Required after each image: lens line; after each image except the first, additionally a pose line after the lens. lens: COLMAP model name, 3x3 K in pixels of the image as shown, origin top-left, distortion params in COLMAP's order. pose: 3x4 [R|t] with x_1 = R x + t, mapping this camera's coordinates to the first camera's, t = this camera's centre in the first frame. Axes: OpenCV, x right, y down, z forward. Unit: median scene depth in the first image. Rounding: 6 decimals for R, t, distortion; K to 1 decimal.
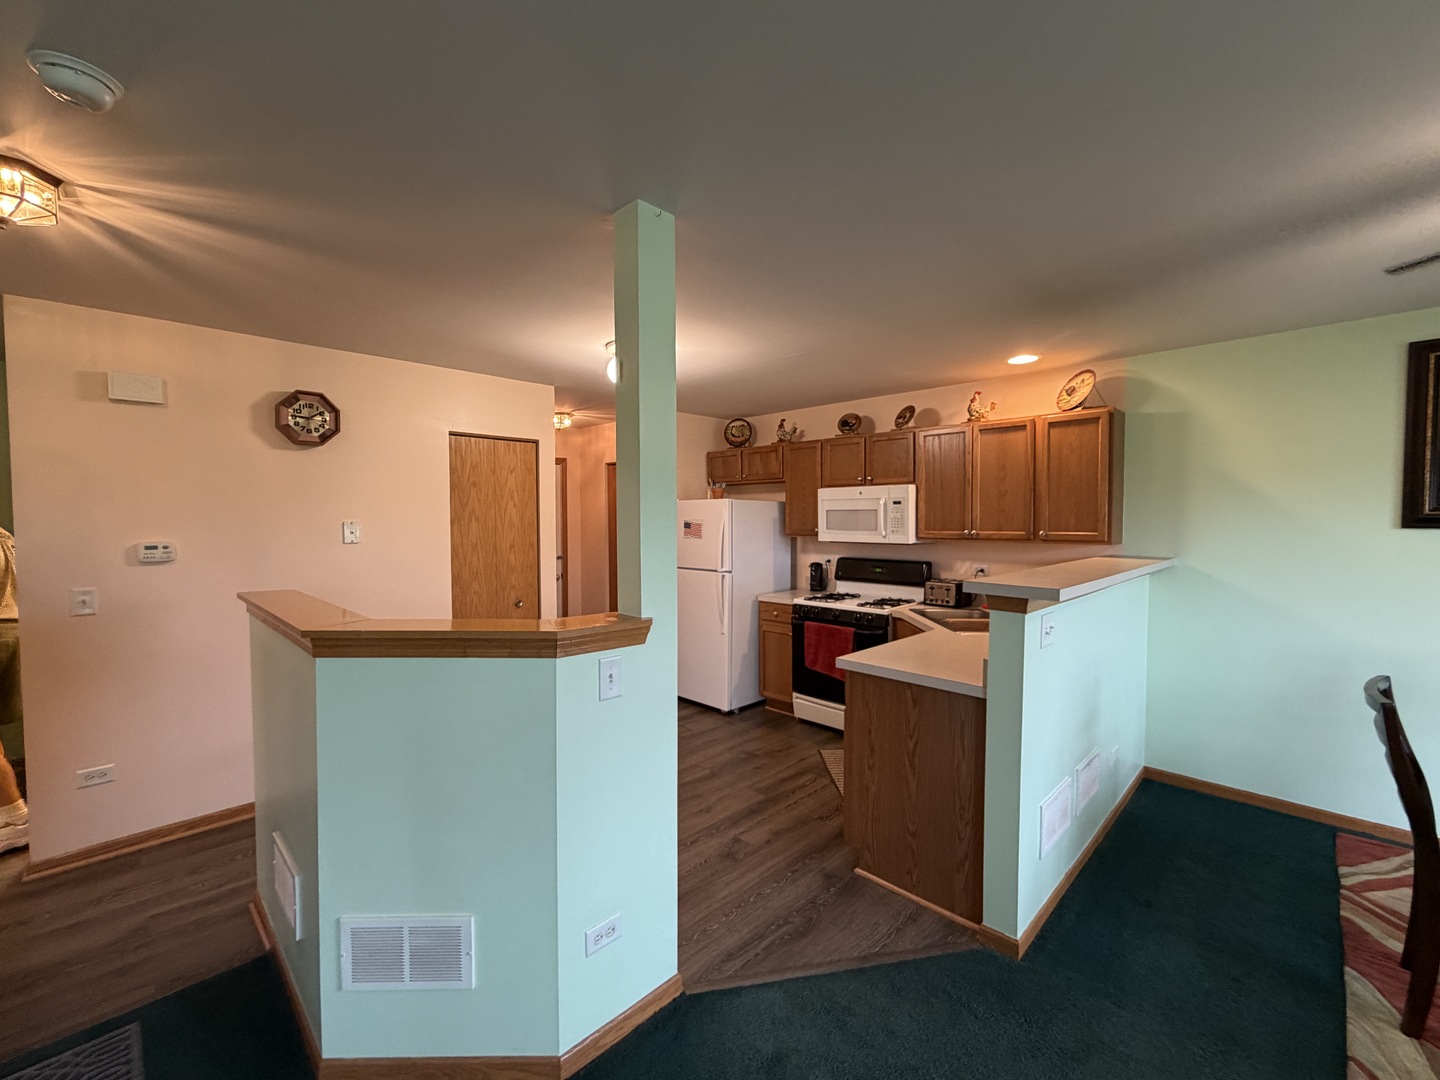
lens RADIAL K [[601.3, 0, 715.7], [0, 601.3, 540.3], [0, 0, 1]] dist [-0.000684, 0.000122]
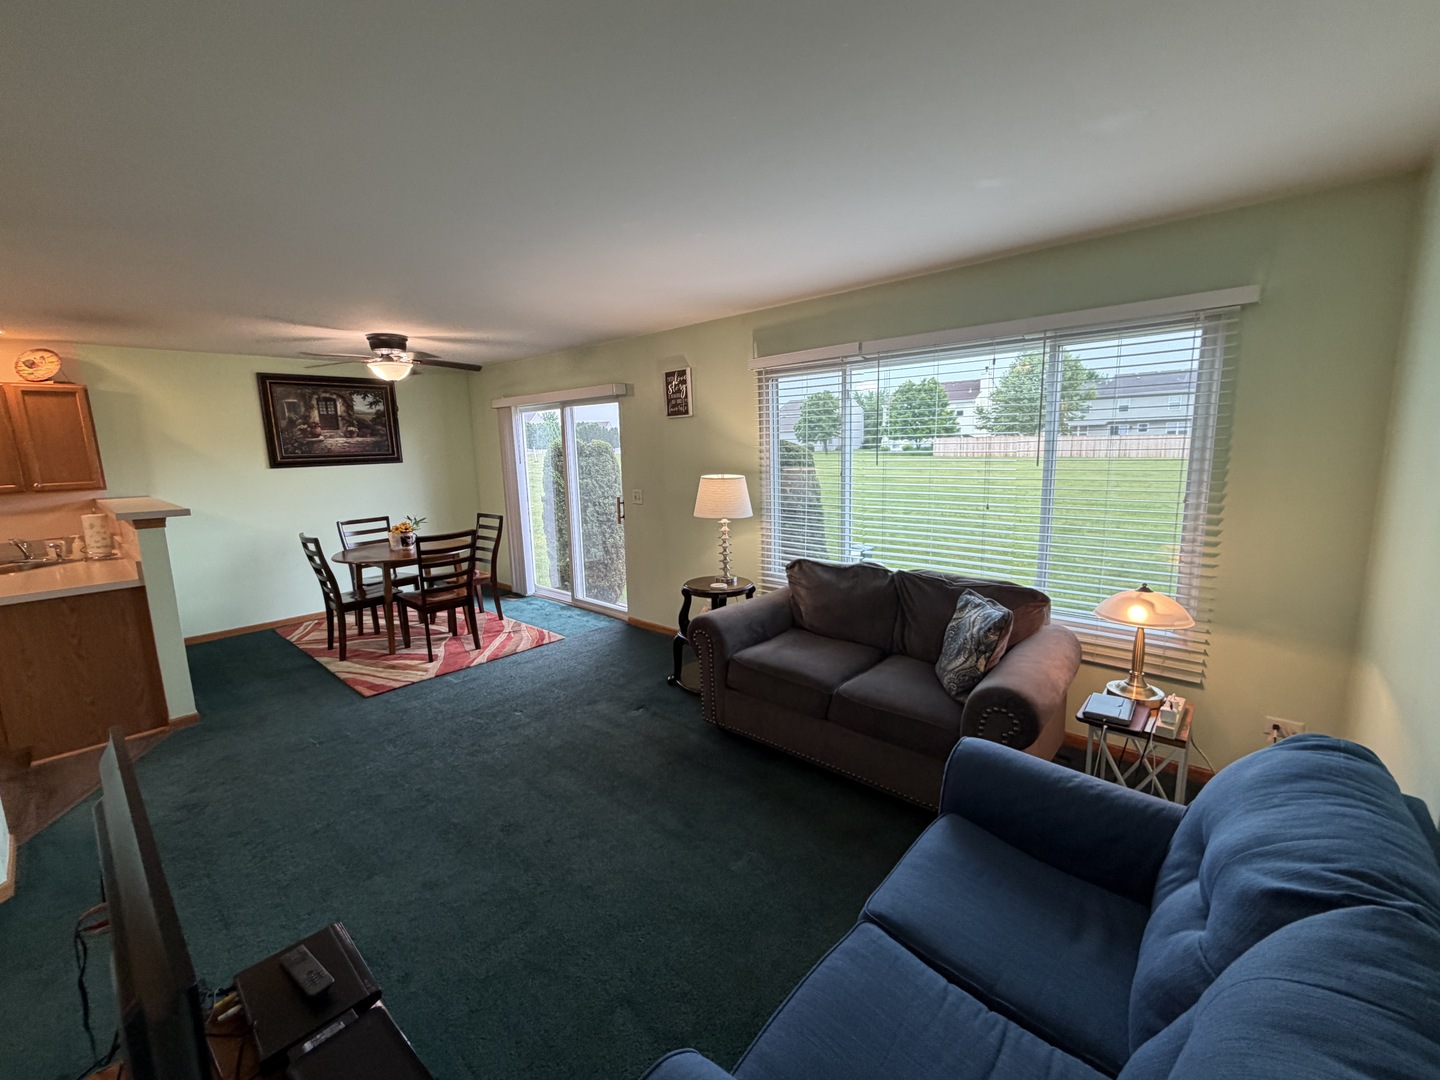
lens RADIAL K [[601.3, 0, 715.7], [0, 601.3, 540.3], [0, 0, 1]] dist [-0.000684, 0.000122]
pose [[-0.053948, -0.158507, 0.985883, -0.992166], [0.065915, 0.984602, 0.161908, -0.012048], [-0.996366, 0.073719, -0.042669, -0.381711]]
